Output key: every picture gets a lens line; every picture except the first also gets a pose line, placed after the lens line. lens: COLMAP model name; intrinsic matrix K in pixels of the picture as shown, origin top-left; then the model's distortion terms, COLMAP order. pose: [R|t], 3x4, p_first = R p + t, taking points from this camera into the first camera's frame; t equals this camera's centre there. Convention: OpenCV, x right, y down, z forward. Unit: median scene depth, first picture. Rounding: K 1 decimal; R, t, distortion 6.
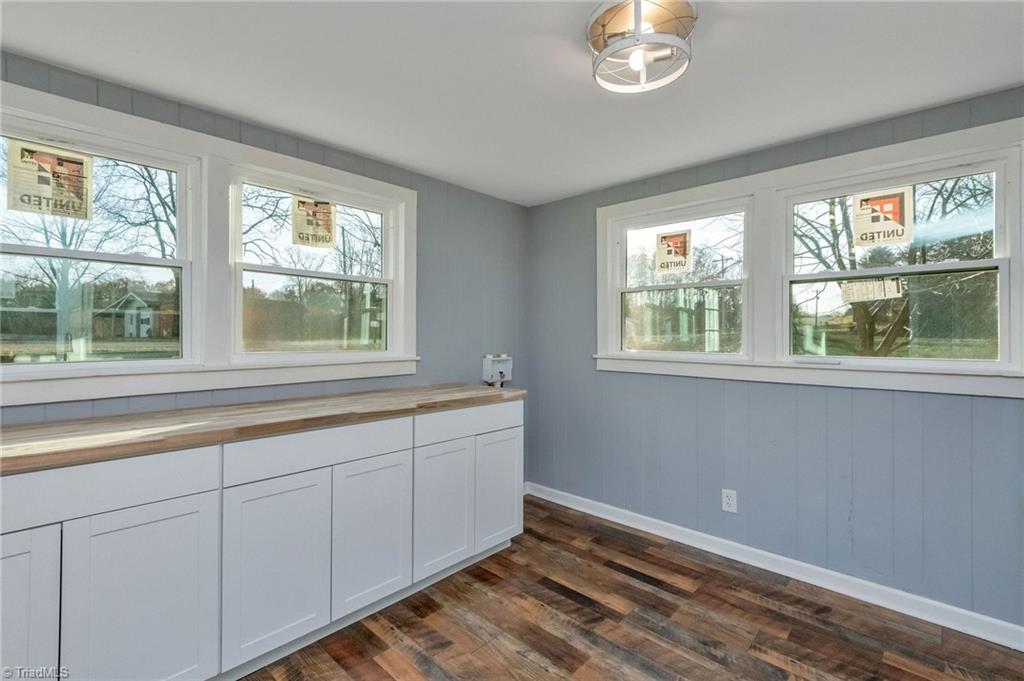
lens RADIAL K [[461.8, 0, 519.4], [0, 461.8, 334.6], [0, 0, 1]] dist [0.029762, -0.017248]
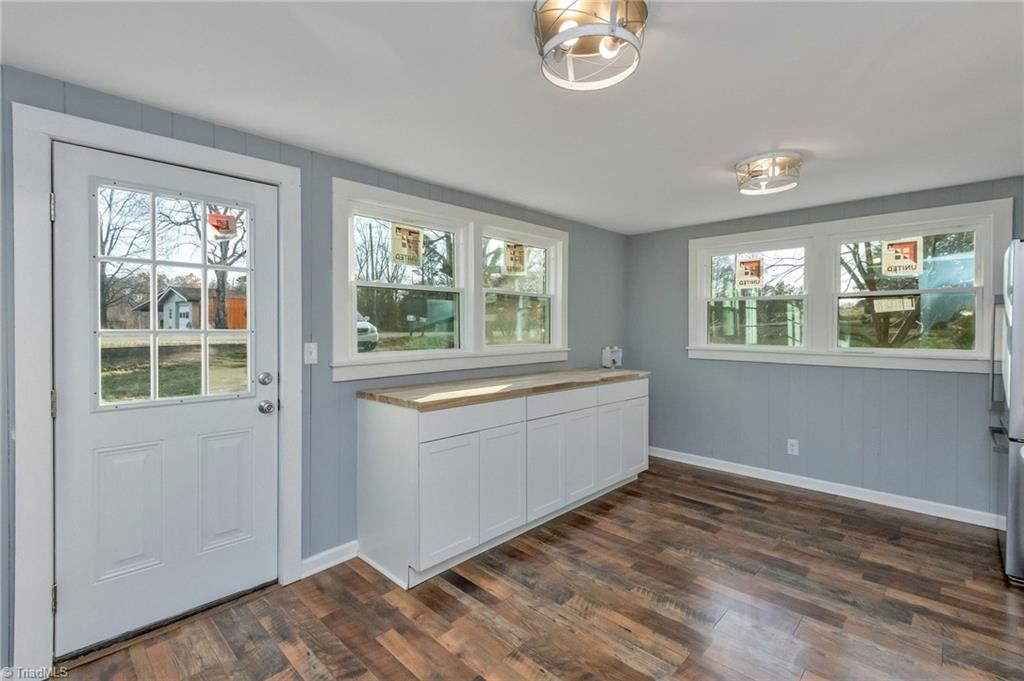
lens RADIAL K [[461.8, 0, 519.4], [0, 461.8, 334.6], [0, 0, 1]] dist [0.029762, -0.017248]
pose [[0.999908, -0.001268, -0.013492, -0.387604], [0.001491, 0.999862, 0.016543, -0.020311], [0.013469, -0.016561, 0.999772, -0.467473]]
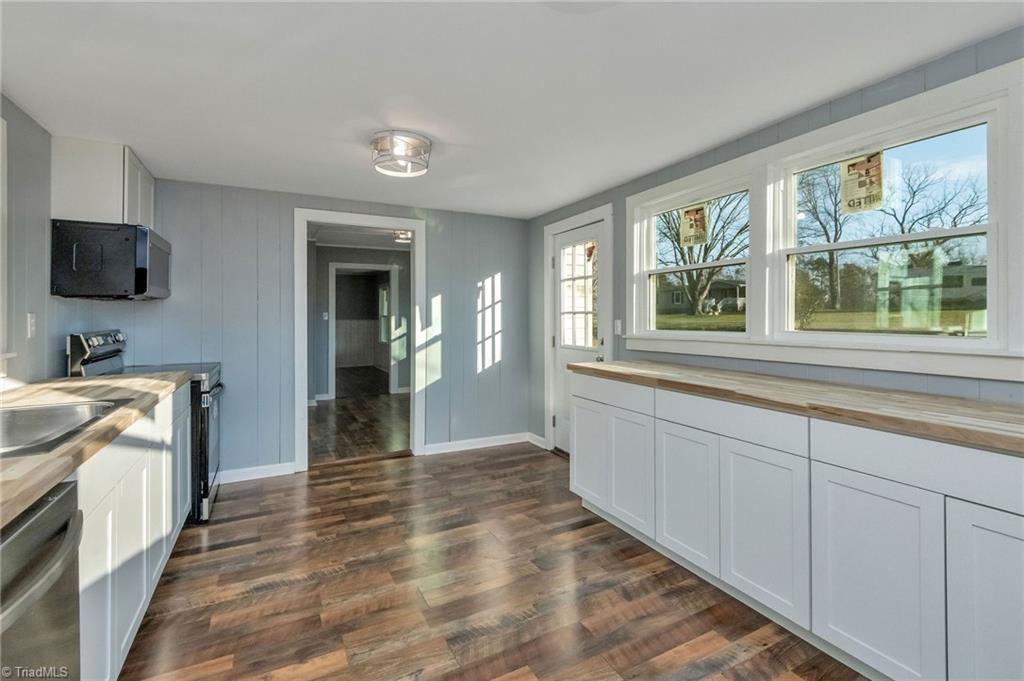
lens RADIAL K [[464.2, 0, 511.6], [0, 464.2, 312.9], [0, 0, 1]] dist [0.016014, -0.017518]
pose [[-0.343586, -0.009971, -0.939068, 0.555208], [0.003063, 0.999926, -0.011738, 0.006321], [0.939116, -0.006909, -0.343530, 0.651299]]
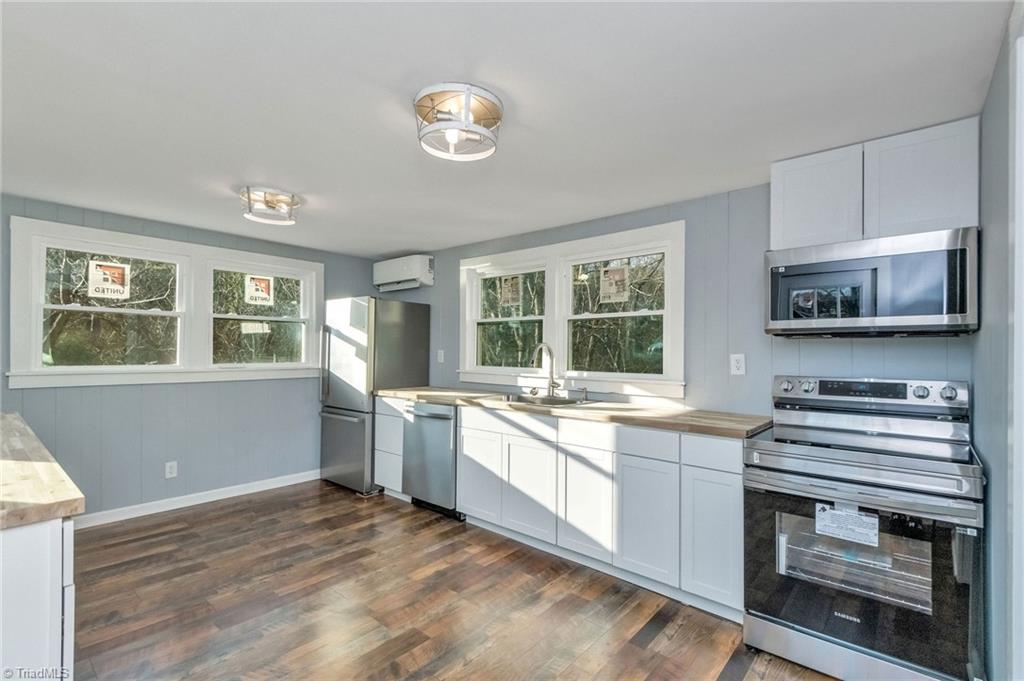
lens RADIAL K [[467.0, 0, 526.8], [0, 467.0, 350.1], [0, 0, 1]] dist [0.001030, -0.000155]
pose [[-0.049817, -0.004744, 0.998747, -1.015879], [-0.008183, 0.999957, 0.004342, -0.017861], [-0.998725, -0.007957, -0.049854, 0.005262]]
